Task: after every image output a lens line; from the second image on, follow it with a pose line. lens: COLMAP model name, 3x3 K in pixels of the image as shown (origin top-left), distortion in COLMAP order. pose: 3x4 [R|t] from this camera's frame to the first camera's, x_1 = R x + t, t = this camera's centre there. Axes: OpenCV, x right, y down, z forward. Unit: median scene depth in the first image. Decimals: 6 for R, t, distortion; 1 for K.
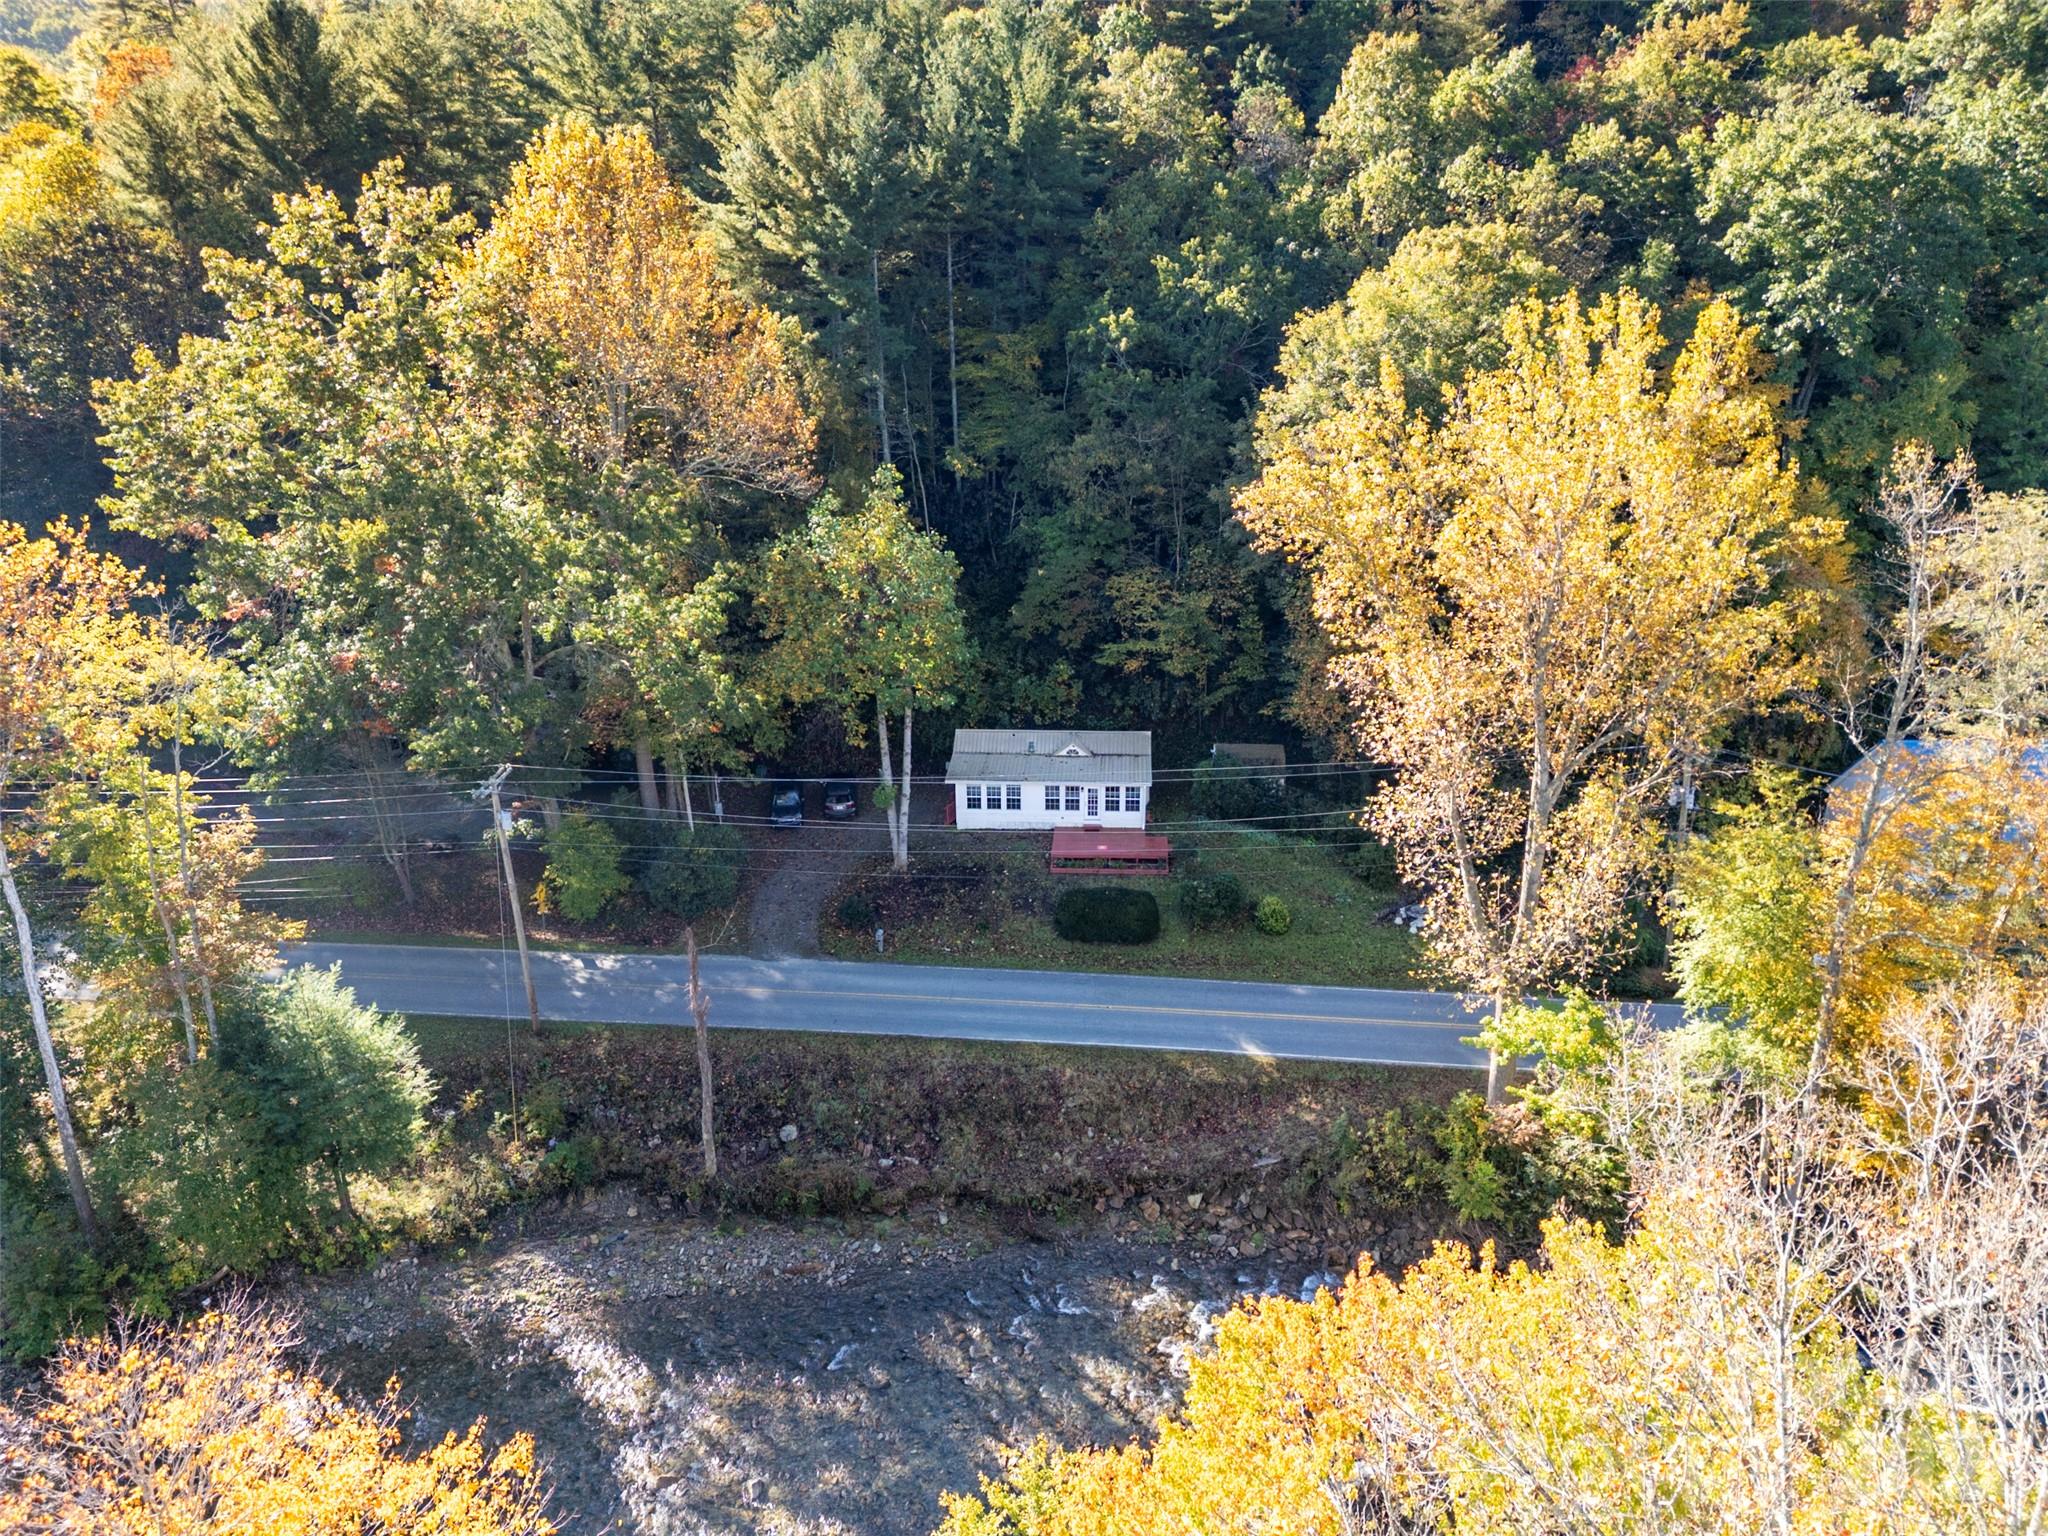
lens RADIAL K [[1426.4, 0, 1021.2], [0, 1426.4, 775.5], [0, 0, 1]] dist [0.010569, 0.000566]
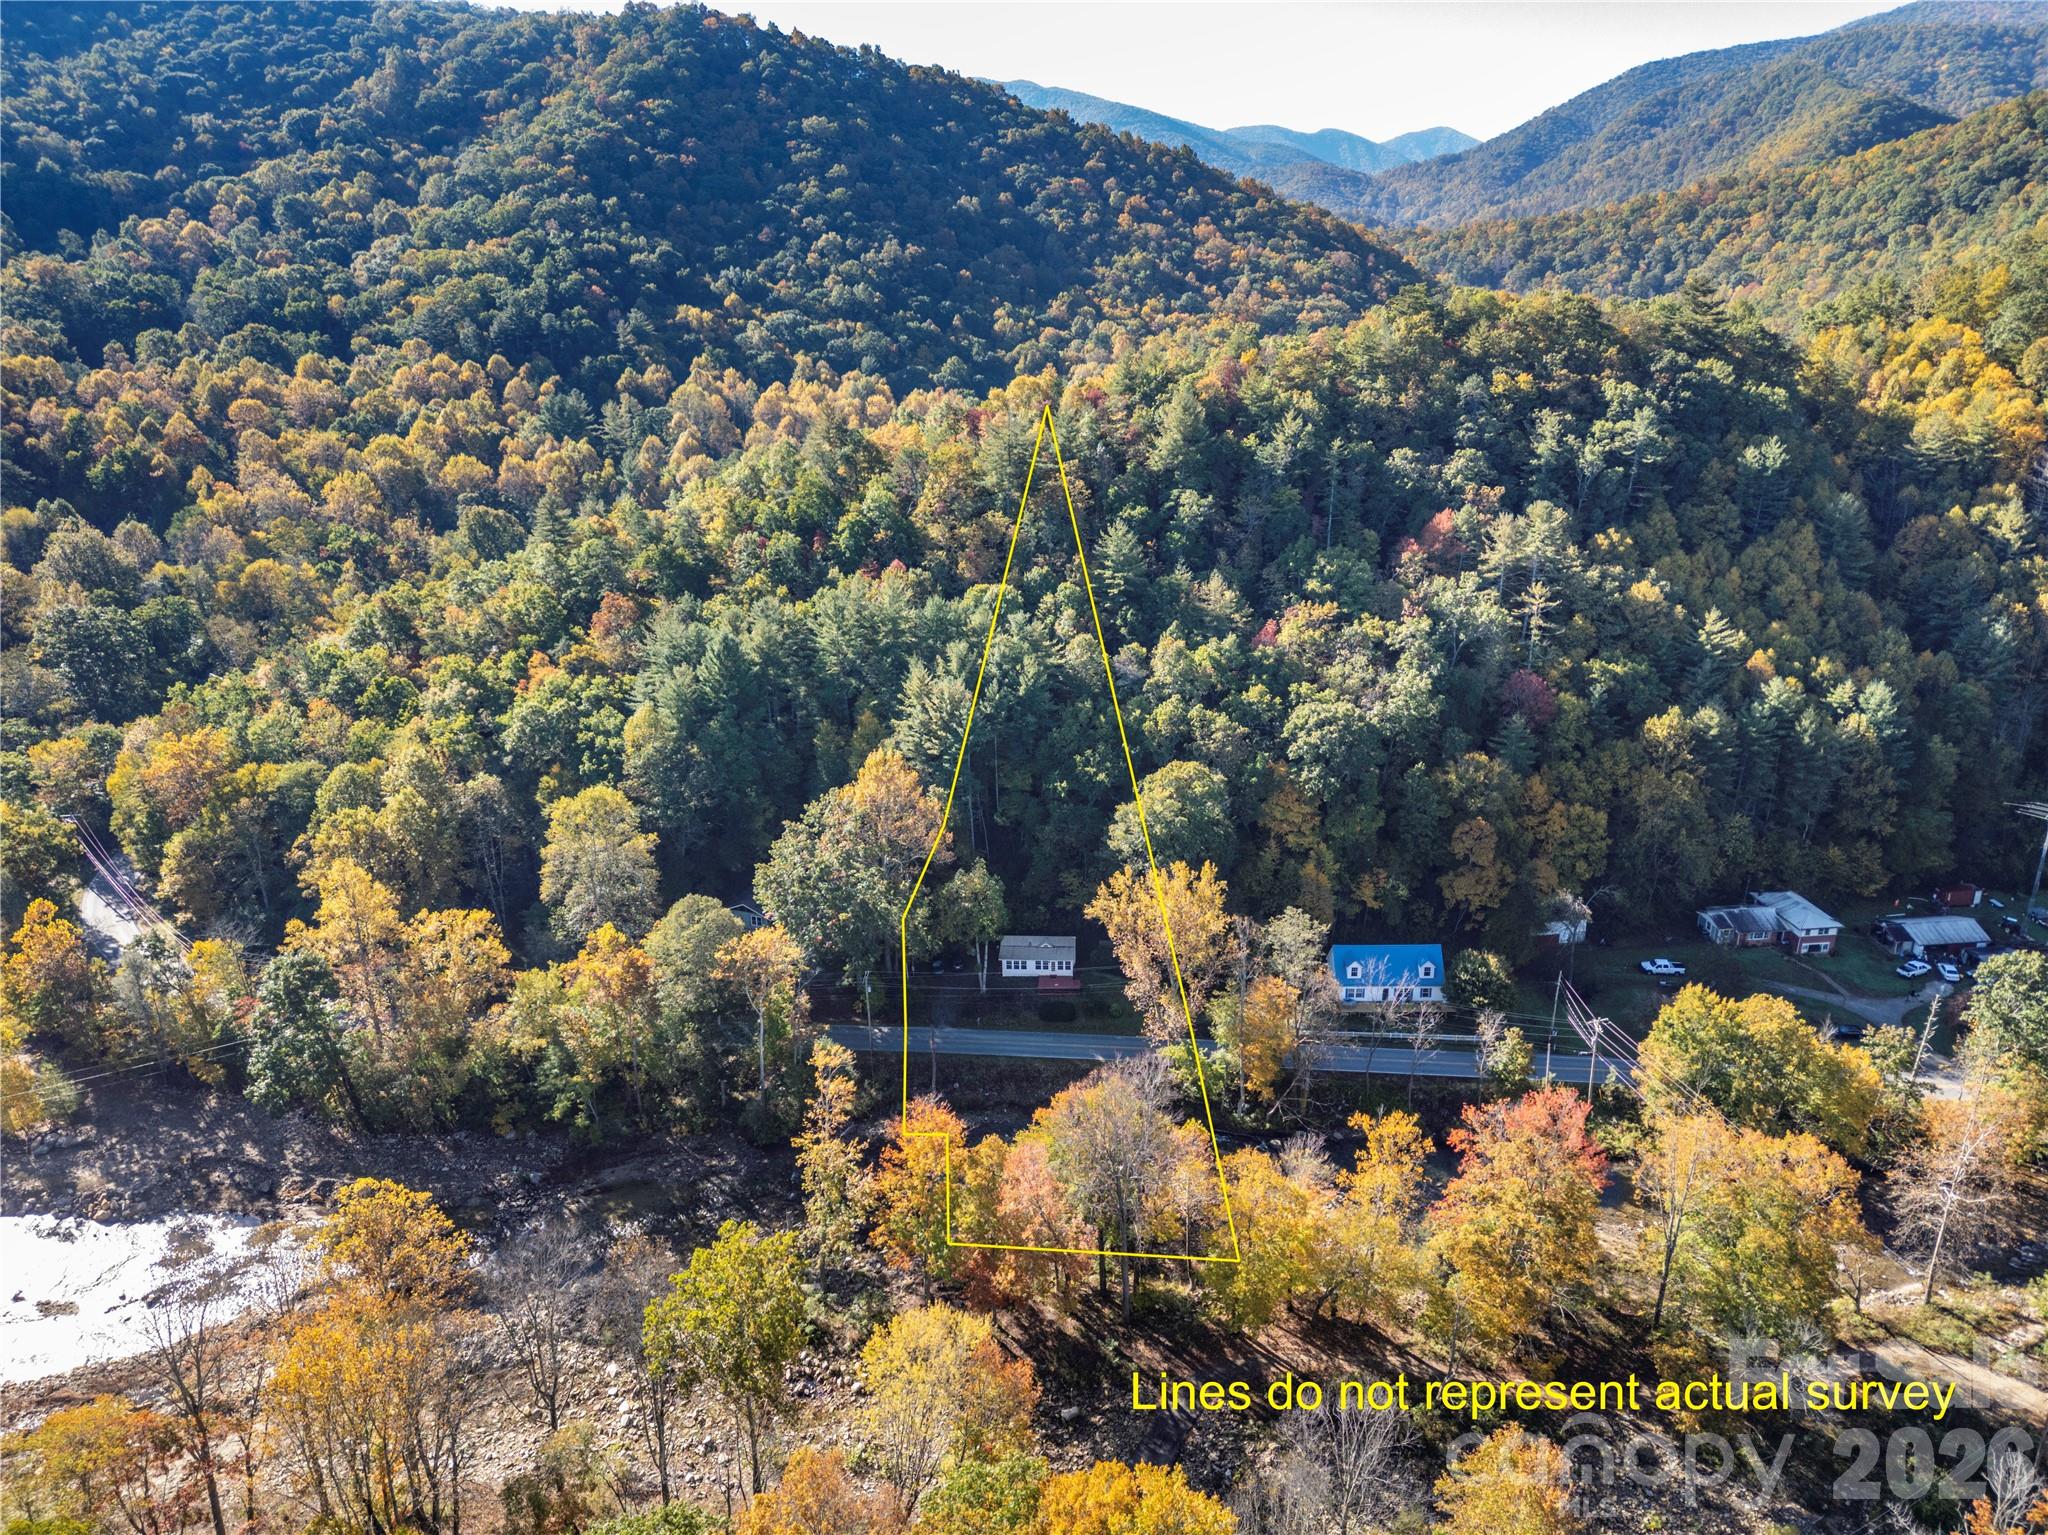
lens RADIAL K [[1426.4, 0, 1026.7], [0, 1426.4, 757.1], [0, 0, 1]] dist [0.010569, 0.000566]
pose [[0.999947, -0.007165, 0.007418, -0.017146], [0.007317, 0.999759, -0.020676, -0.321970], [-0.007268, 0.020729, 0.999759, -1.712907]]
